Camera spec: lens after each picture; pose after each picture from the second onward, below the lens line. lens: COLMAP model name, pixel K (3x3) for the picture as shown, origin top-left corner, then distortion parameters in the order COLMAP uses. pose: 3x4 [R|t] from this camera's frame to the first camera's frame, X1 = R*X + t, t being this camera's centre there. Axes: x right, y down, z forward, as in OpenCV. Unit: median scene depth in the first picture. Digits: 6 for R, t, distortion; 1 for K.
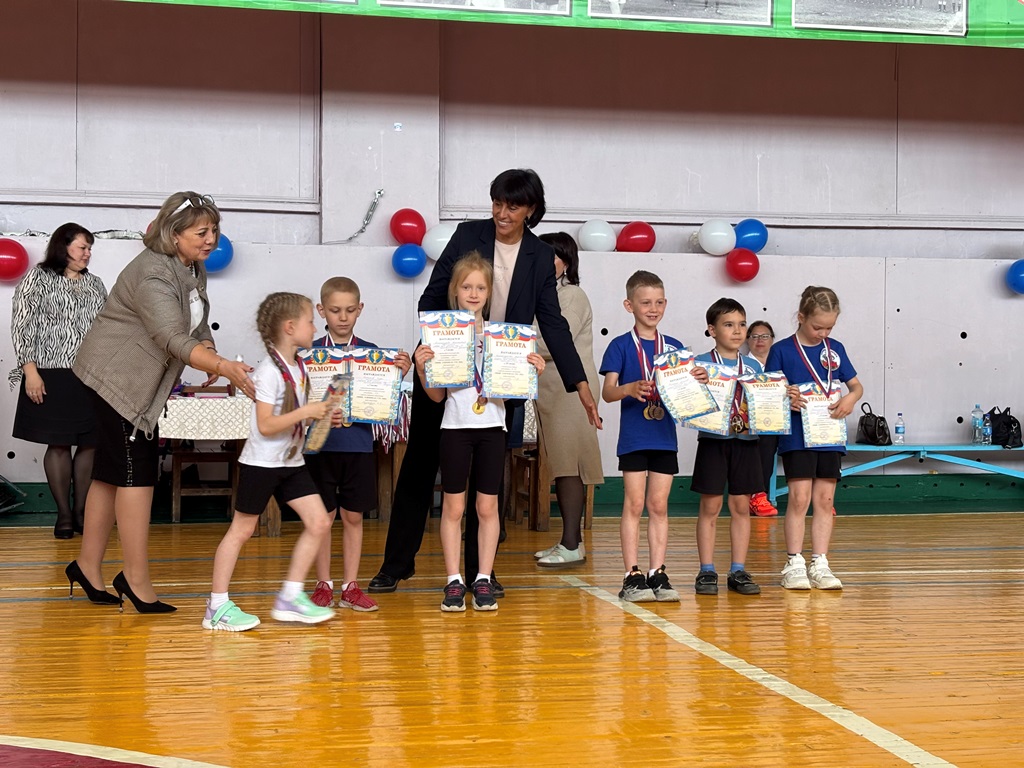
lens RADIAL K [[1554.1, 0, 504.7], [0, 1554.1, 388.0], [0, 0, 1]] dist [0.117040, 0.000000]
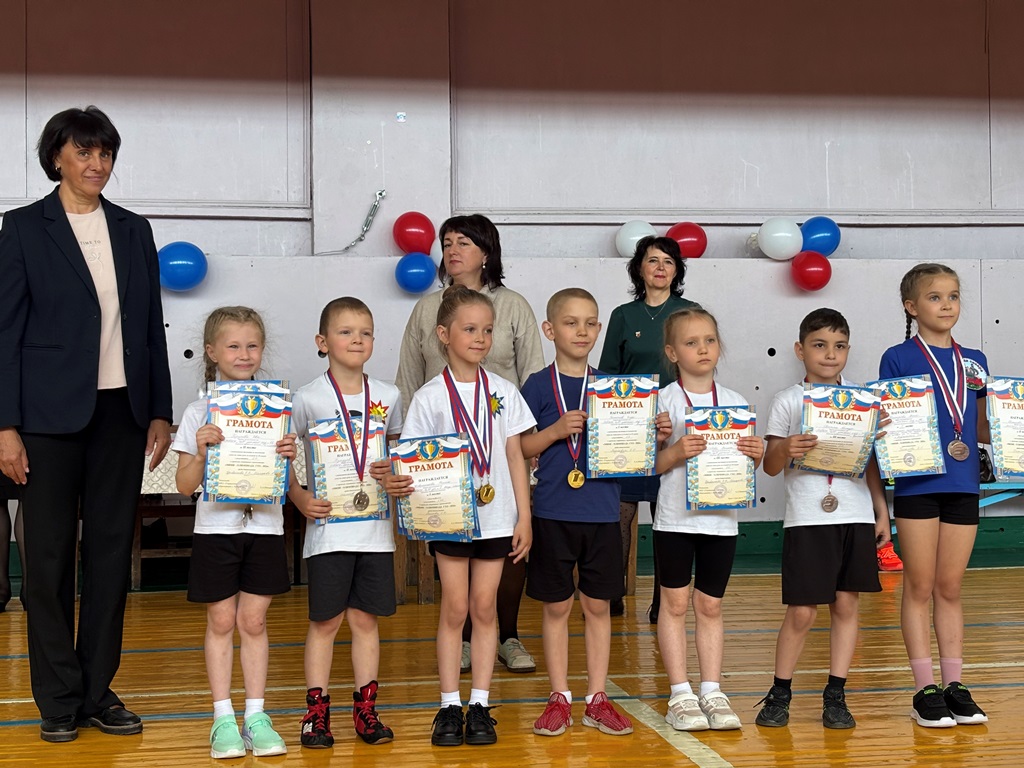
lens RADIAL K [[1554.1, 0, 517.1], [0, 1554.1, 363.8], [0, 0, 1]] dist [0.117040, 0.000000]
pose [[0.999417, -0.016754, -0.029757, 0.017773], [0.015902, 0.999464, -0.028625, -0.006883], [0.030221, 0.028135, 0.999147, 0.151249]]
